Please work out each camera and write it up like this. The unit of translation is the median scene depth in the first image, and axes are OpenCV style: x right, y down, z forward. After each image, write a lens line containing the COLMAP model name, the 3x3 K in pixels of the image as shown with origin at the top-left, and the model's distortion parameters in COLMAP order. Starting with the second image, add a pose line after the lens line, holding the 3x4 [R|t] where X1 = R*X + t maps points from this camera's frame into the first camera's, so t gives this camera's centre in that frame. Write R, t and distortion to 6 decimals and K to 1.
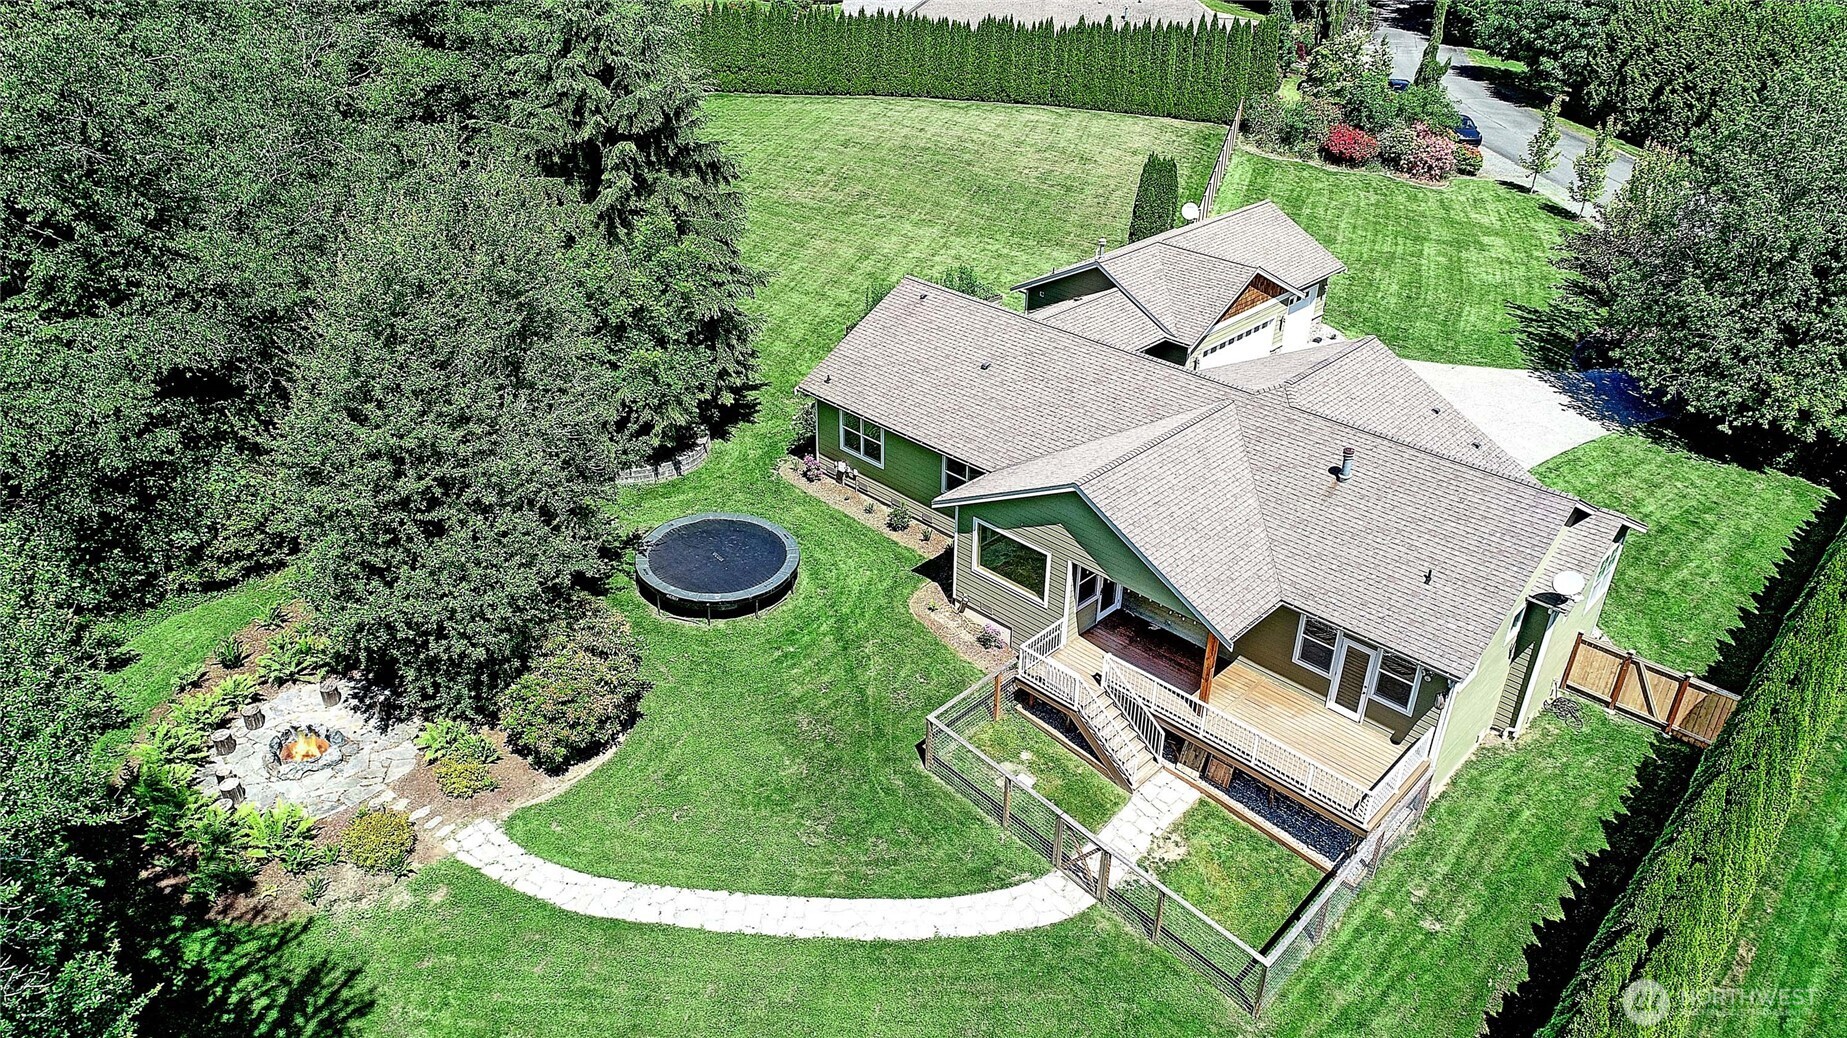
lens RADIAL K [[762.0, 0, 913.9], [0, 762.0, 559.7], [0, 0, 1]] dist [0.000236, -0.000530]
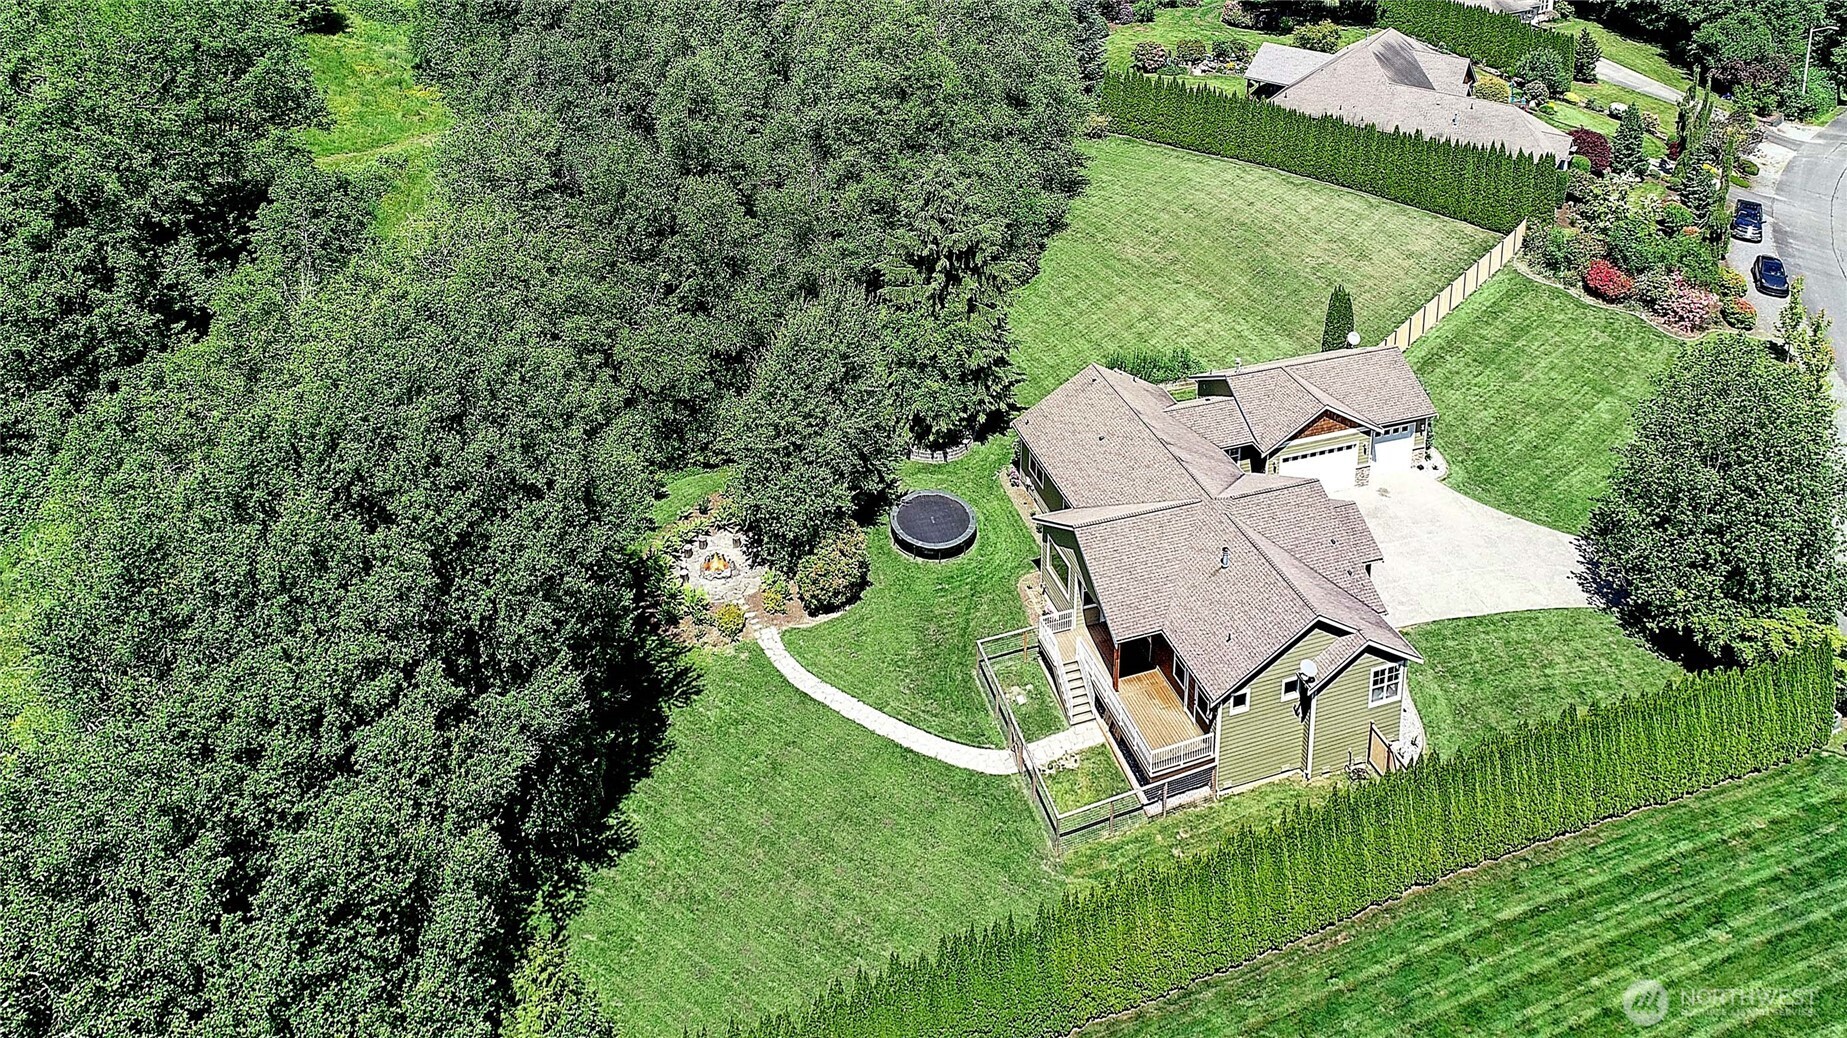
lens RADIAL K [[1242.8, 0, 923.3], [0, 1242.8, 516.4], [0, 0, 1]] dist [0.032468, -0.000839]
pose [[0.786560, 0.242148, -0.568056, 1.205127], [-0.254420, 0.965281, 0.059192, -0.160106], [0.562667, 0.097967, 0.820858, -1.133492]]
